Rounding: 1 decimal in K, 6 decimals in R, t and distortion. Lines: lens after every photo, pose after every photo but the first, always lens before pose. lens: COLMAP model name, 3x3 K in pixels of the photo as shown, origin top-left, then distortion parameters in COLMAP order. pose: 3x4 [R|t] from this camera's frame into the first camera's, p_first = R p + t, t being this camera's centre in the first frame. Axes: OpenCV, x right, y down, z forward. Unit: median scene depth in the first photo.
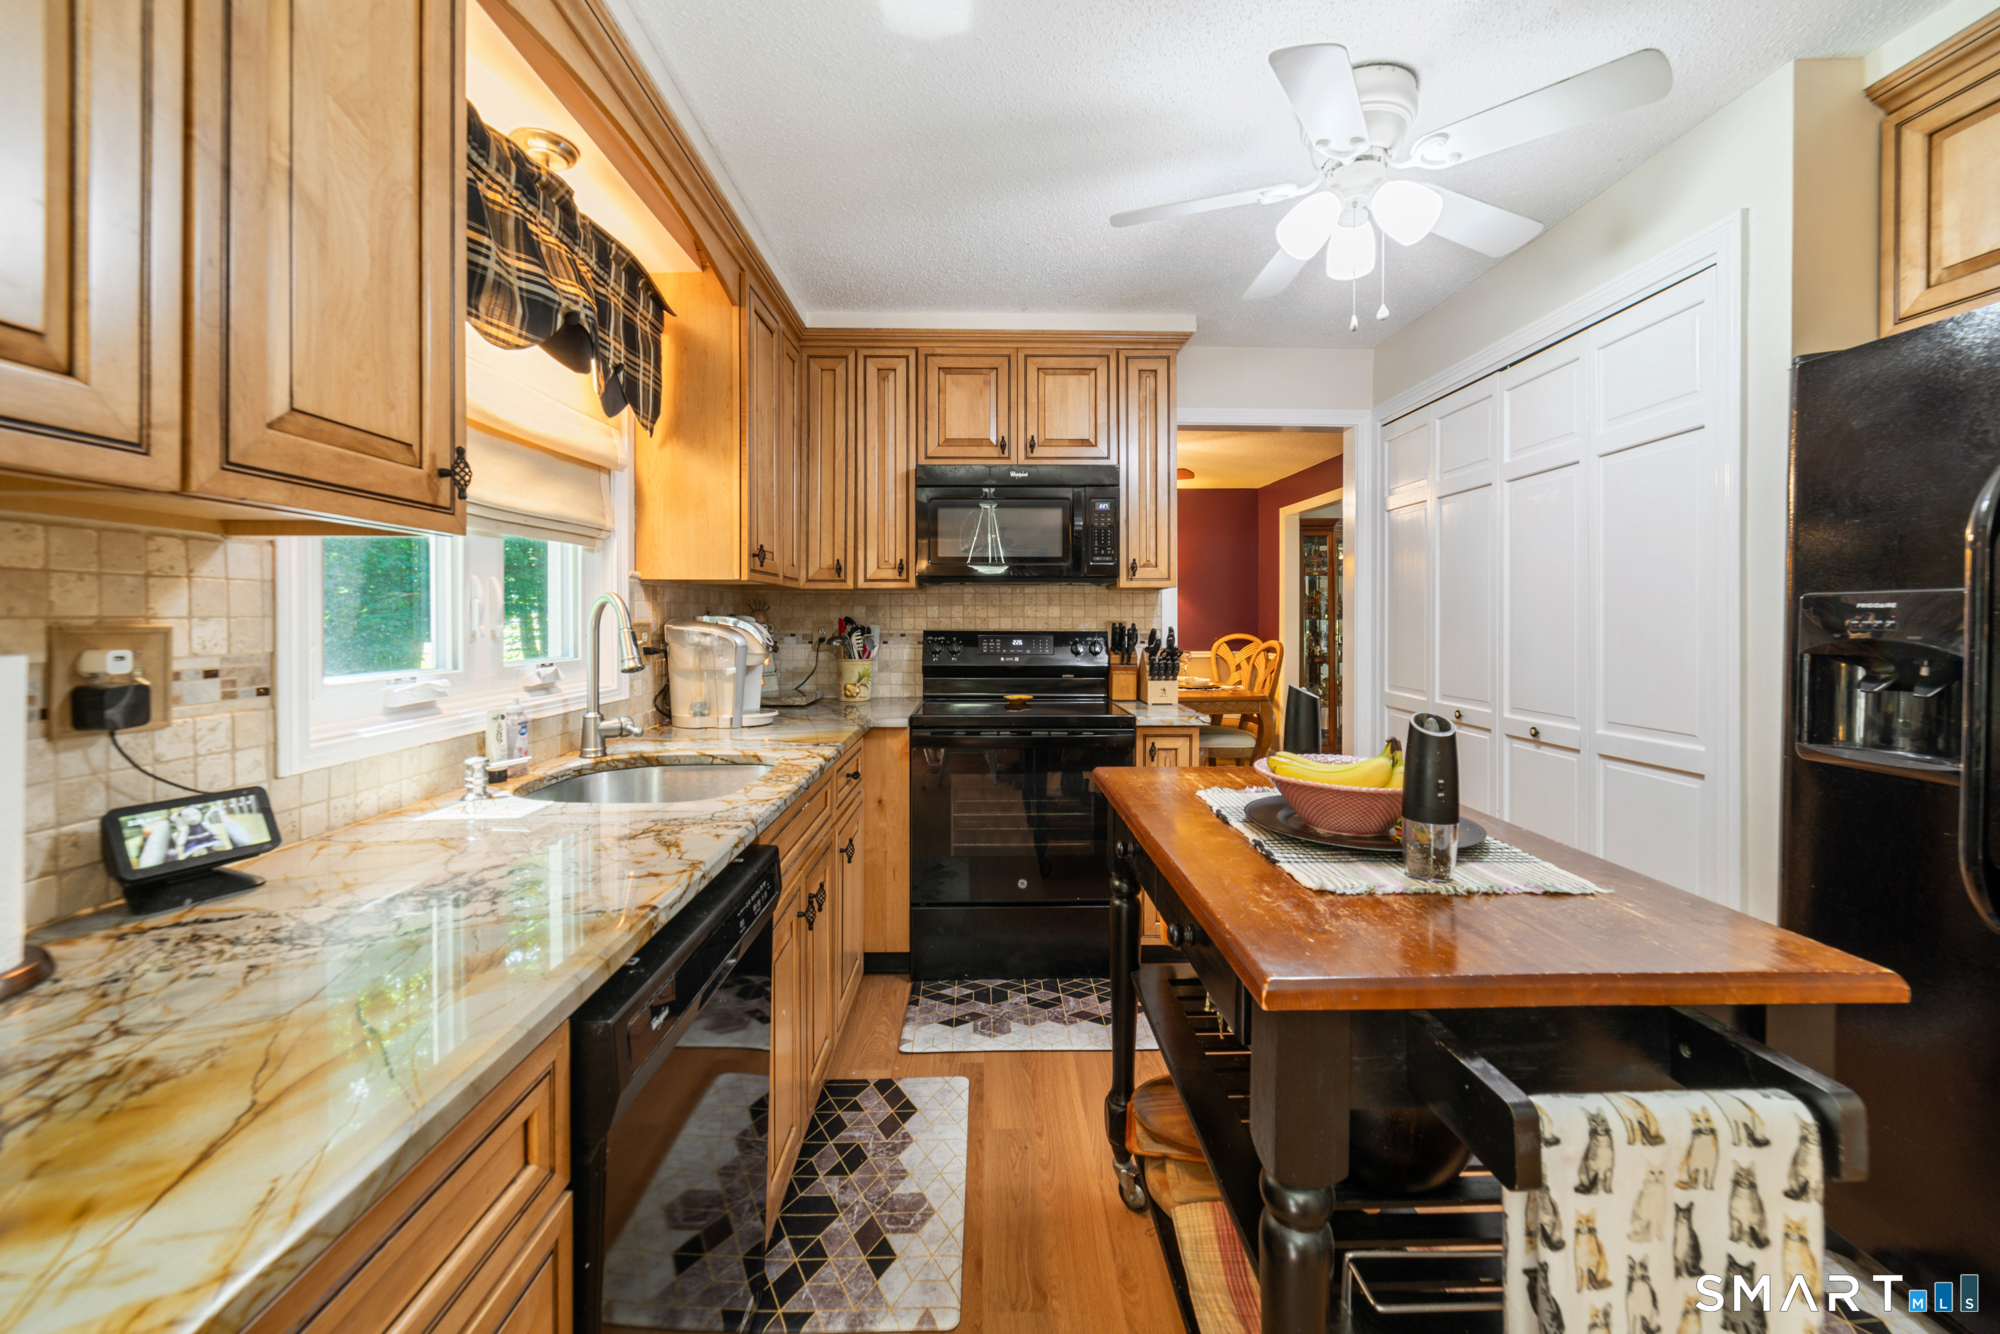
lens RADIAL K [[795.3, 0, 1001.1], [0, 795.3, 625.0], [0, 0, 1]] dist [0.000200, 0.001119]
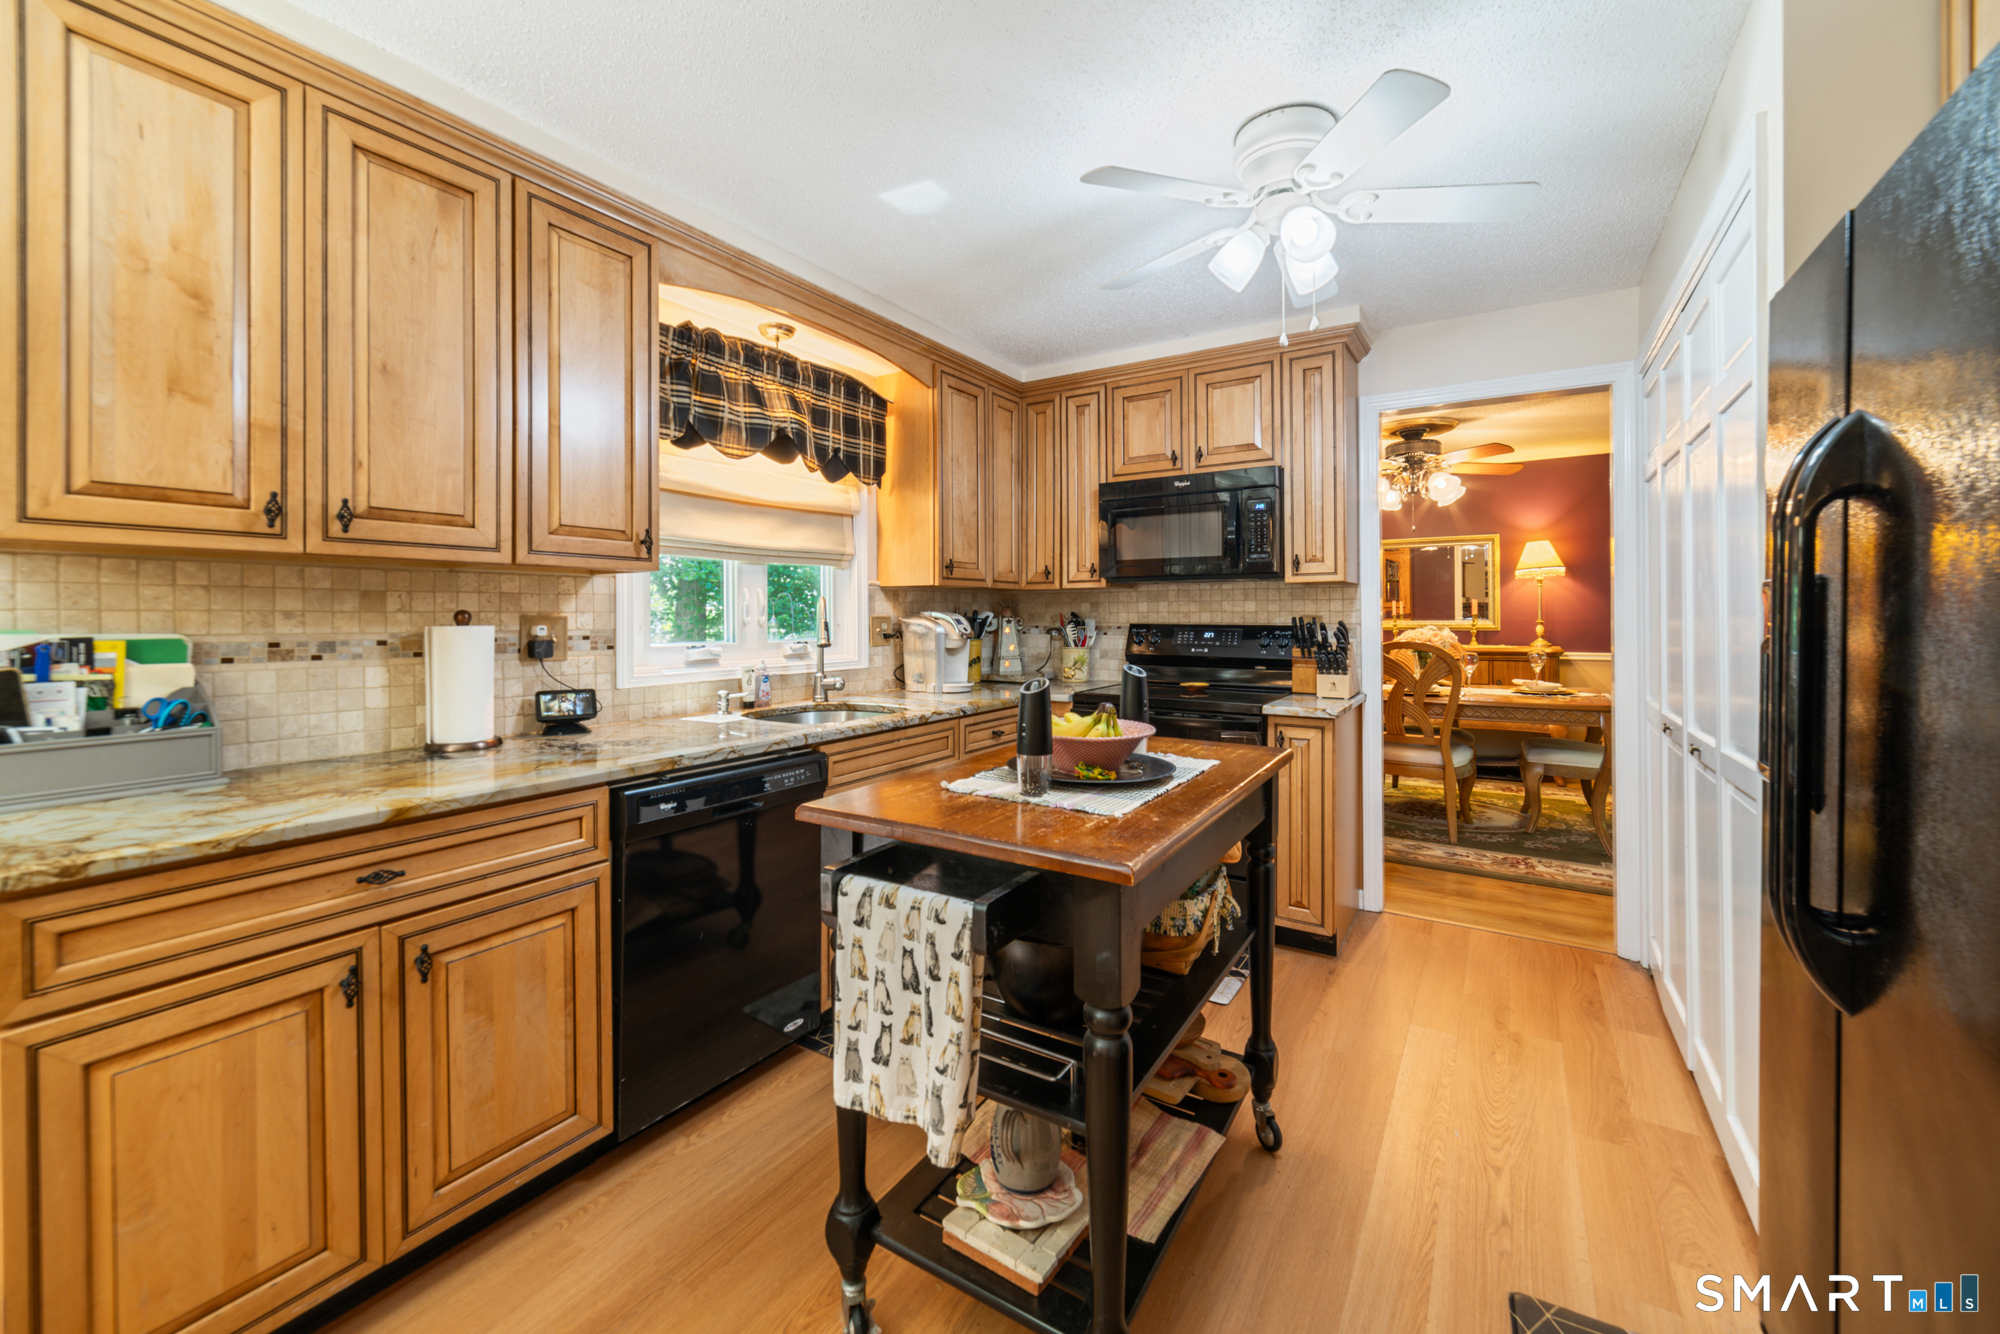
lens RADIAL K [[795.3, 0, 994.1], [0, 795.3, 617.9], [0, 0, 1]] dist [0.000200, 0.001119]
pose [[0.829015, 0.001183, -0.559225, 0.531036], [-0.003404, 0.999990, -0.002931, 0.003839], [0.559216, 0.004333, 0.829011, -0.088699]]
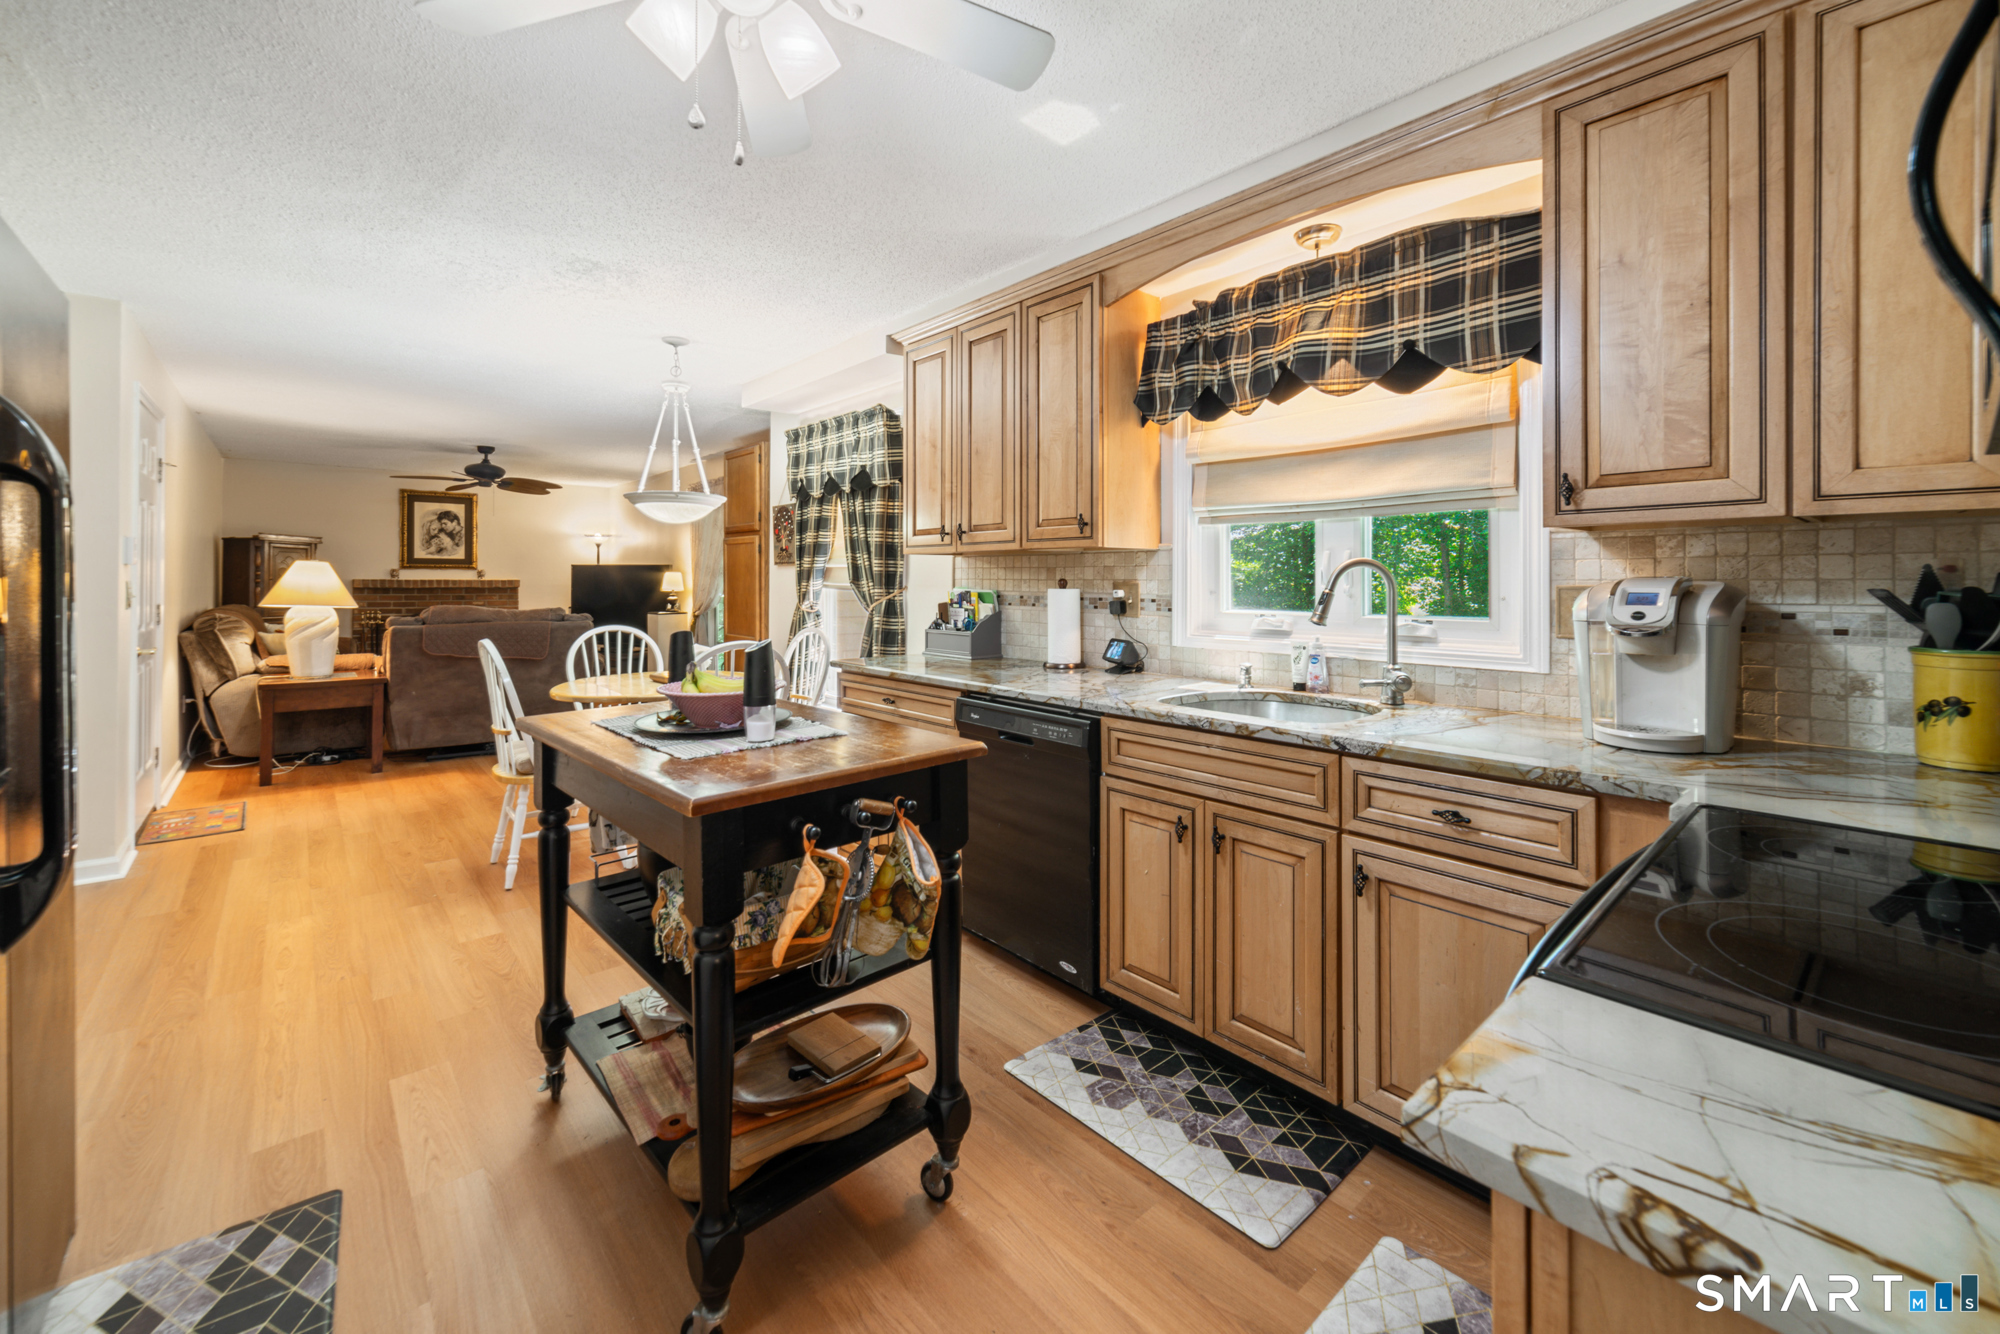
lens RADIAL K [[795.3, 0, 1002.8], [0, 795.3, 573.0], [0, 0, 1]] dist [0.000200, 0.001119]
pose [[-0.759825, -0.008091, -0.650077, 0.520770], [-0.007476, 0.999965, -0.003708, -0.008426], [0.650084, 0.002042, -0.759859, 1.223274]]
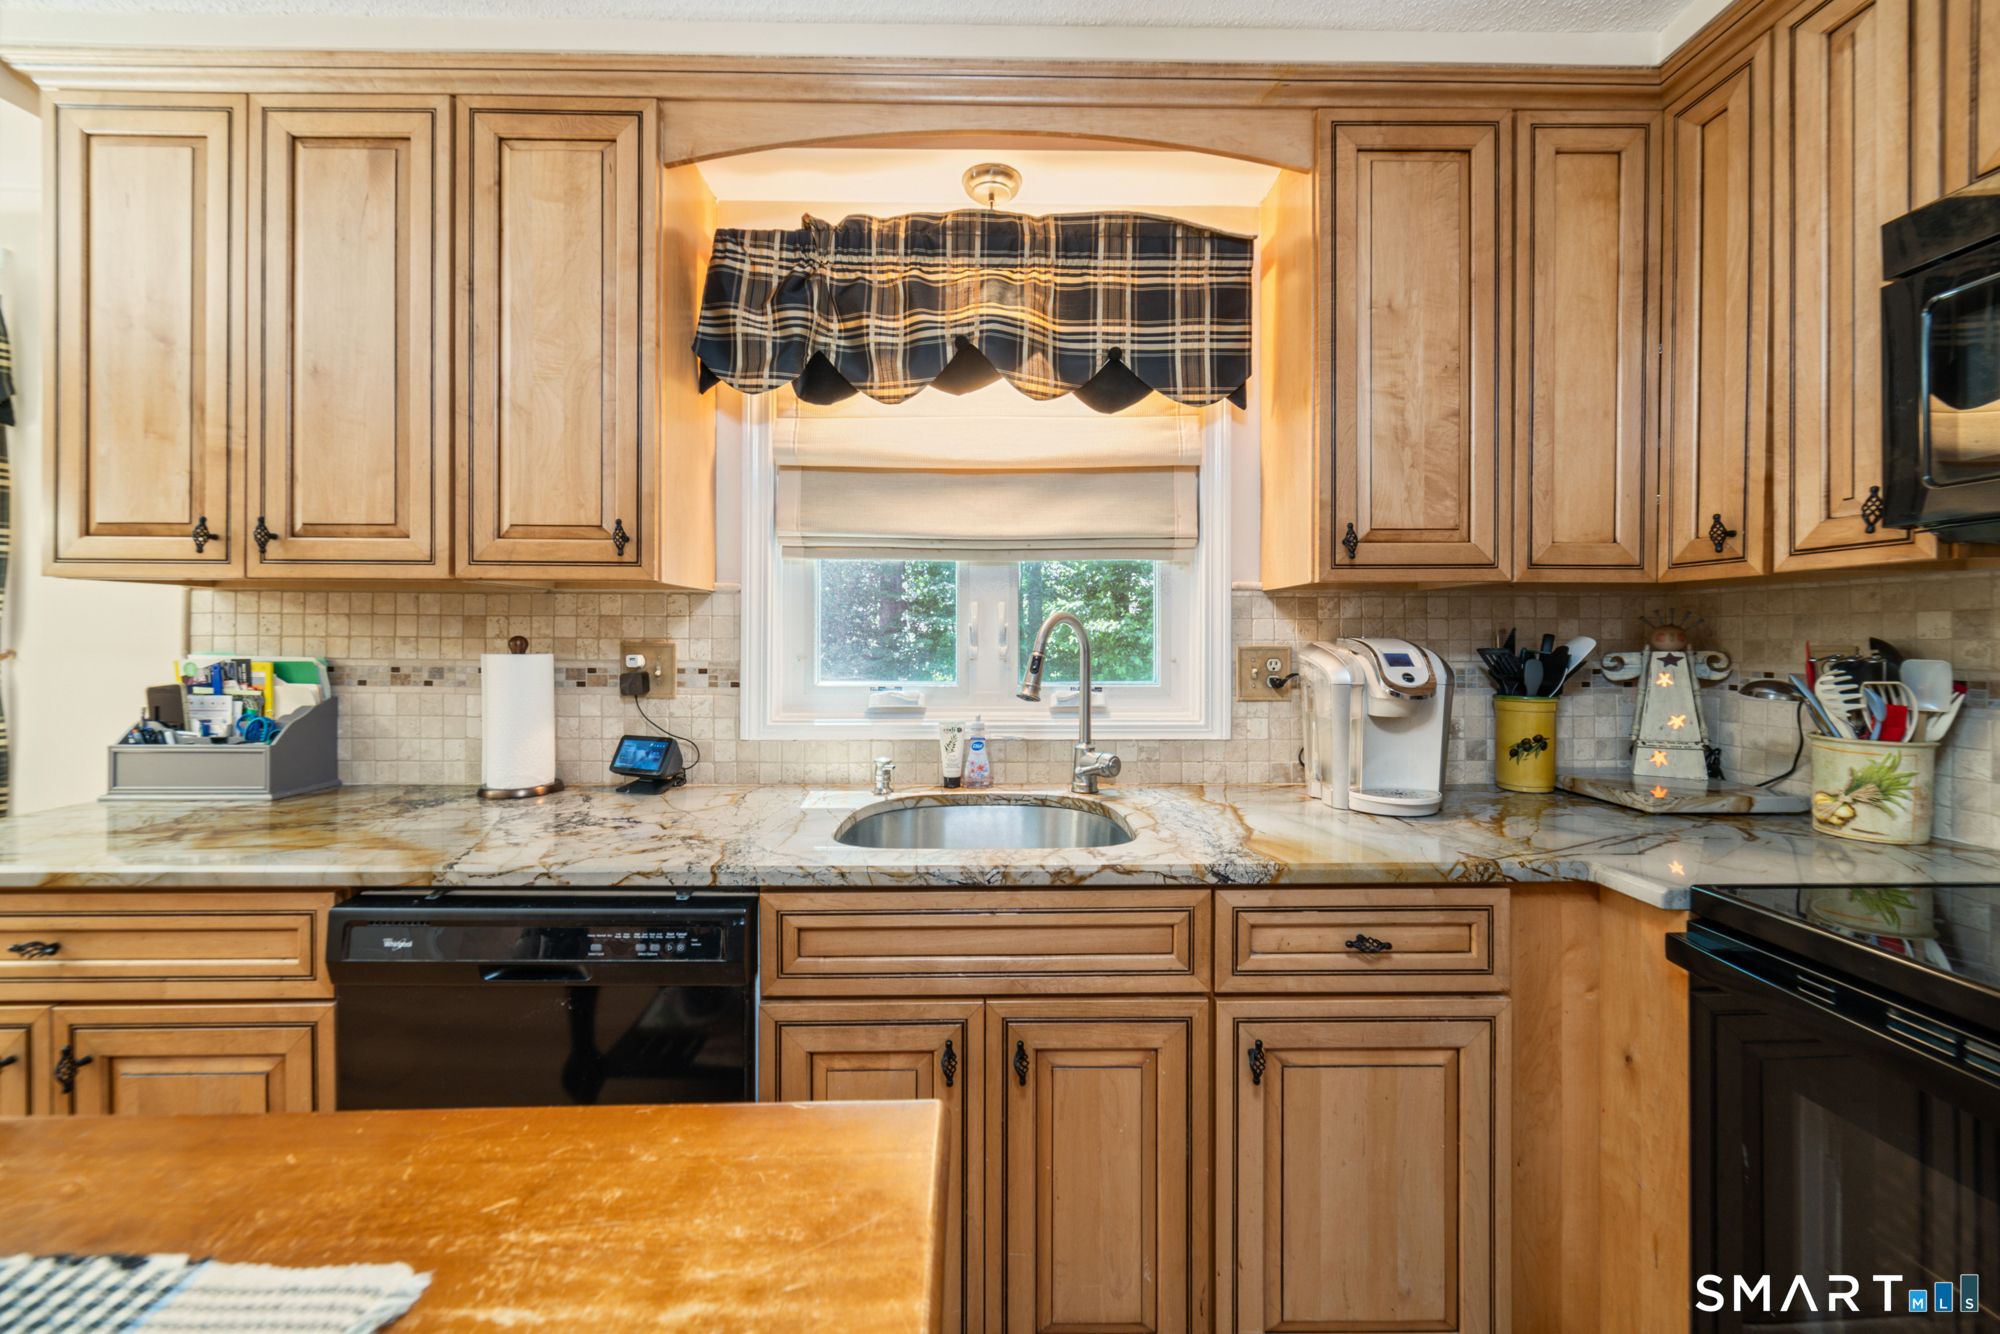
lens RADIAL K [[795.3, 0, 1005.7], [0, 795.3, 636.8], [0, 0, 1]] dist [0.000200, 0.001119]
pose [[-0.001757, -0.003900, -0.999991, 0.329002], [-0.011098, 0.999931, -0.003881, -0.006112], [0.999937, 0.011092, -0.001800, 0.744164]]
